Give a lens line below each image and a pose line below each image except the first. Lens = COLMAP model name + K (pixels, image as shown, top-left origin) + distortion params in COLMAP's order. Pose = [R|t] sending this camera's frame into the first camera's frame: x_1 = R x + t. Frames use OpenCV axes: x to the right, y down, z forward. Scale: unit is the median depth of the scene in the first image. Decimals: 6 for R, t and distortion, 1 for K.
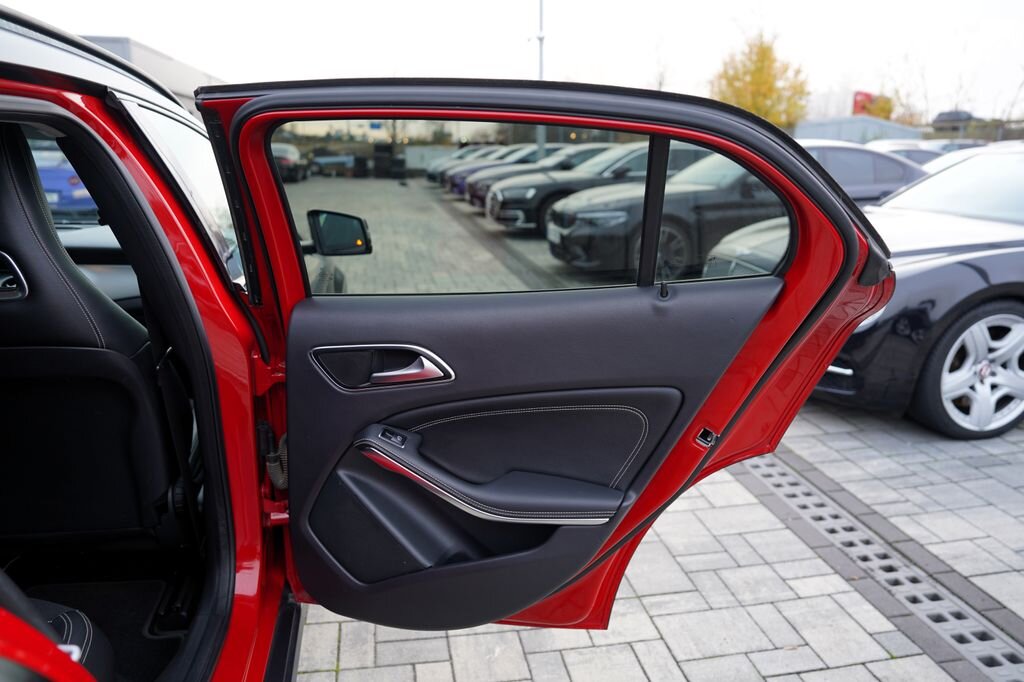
lens RADIAL K [[706.9, 0, 511.3], [0, 706.9, 341.1], [0, 0, 1]] dist [-0.107993, 0.082393]
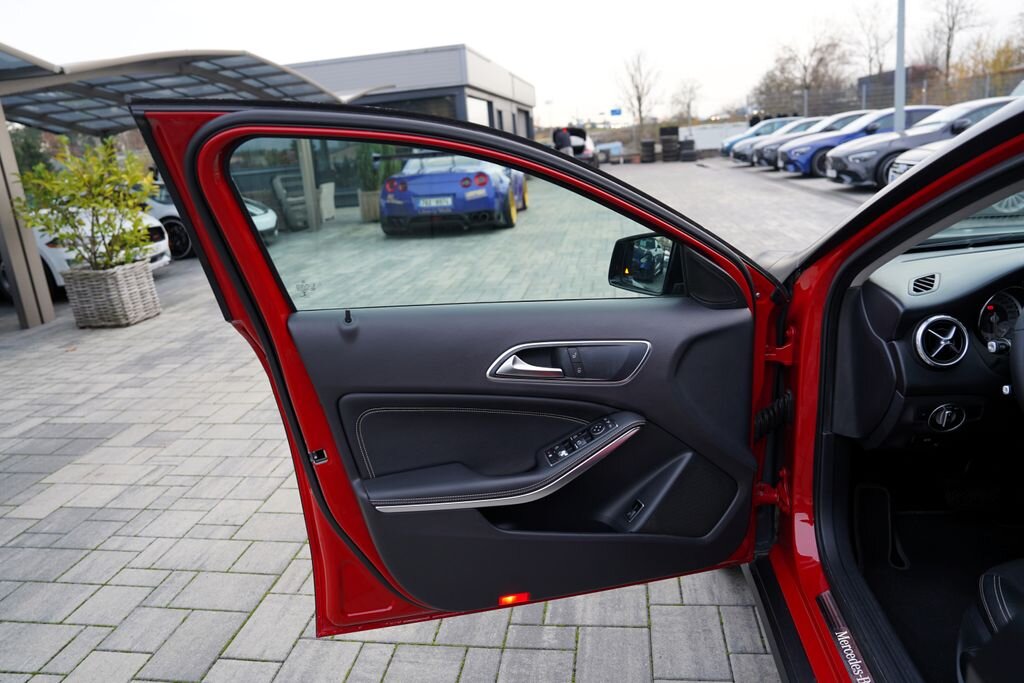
lens RADIAL K [[702.0, 0, 513.6], [0, 702.0, 330.7], [0, 0, 1]] dist [-0.104541, 0.078862]
pose [[0.943788, -0.014166, -0.330248, -0.303367], [0.017002, 0.999839, 0.005702, -0.027275], [0.330114, -0.010996, 0.943877, 0.057234]]
